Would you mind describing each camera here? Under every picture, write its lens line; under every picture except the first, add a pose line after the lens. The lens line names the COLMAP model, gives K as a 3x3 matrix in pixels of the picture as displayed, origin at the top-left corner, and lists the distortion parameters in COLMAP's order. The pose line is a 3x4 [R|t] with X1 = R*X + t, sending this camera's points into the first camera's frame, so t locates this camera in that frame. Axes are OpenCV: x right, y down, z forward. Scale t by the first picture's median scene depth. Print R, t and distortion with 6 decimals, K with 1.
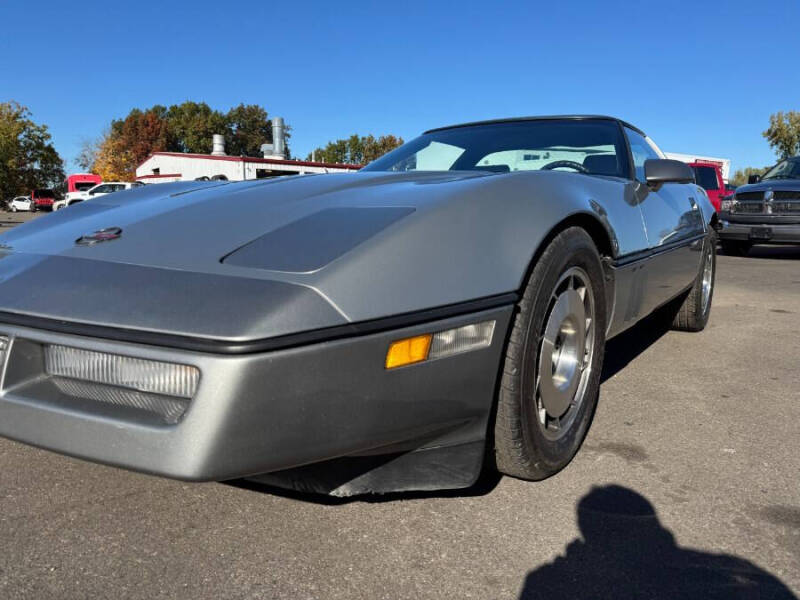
lens RADIAL K [[564.4, 0, 404.9], [0, 564.4, 303.4], [0, 0, 1]] dist [0.019856, -0.016852]
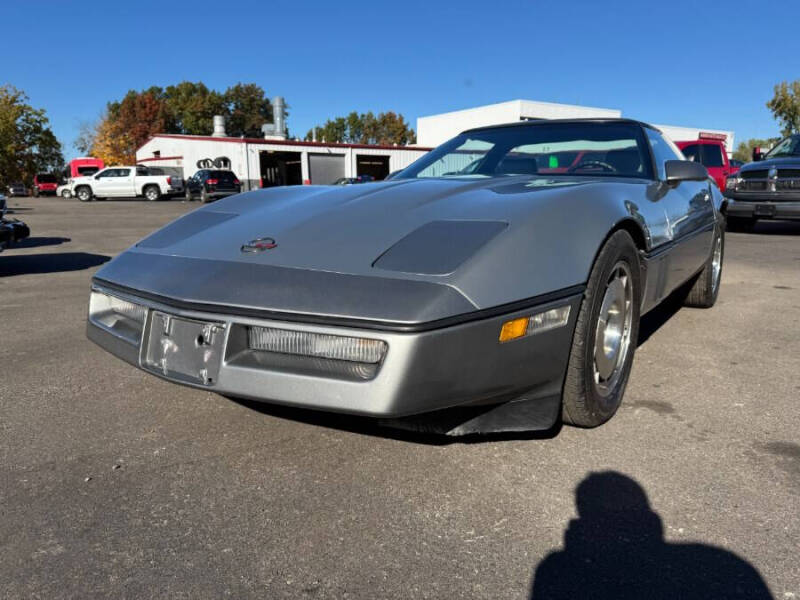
lens RADIAL K [[564.4, 0, 404.1], [0, 564.4, 302.8], [0, 0, 1]] dist [0.019856, -0.016852]
pose [[0.999849, -0.016660, -0.004874, -0.070779], [0.016828, 0.999180, 0.036837, -0.010076], [0.004256, -0.036914, 0.999309, -0.110077]]
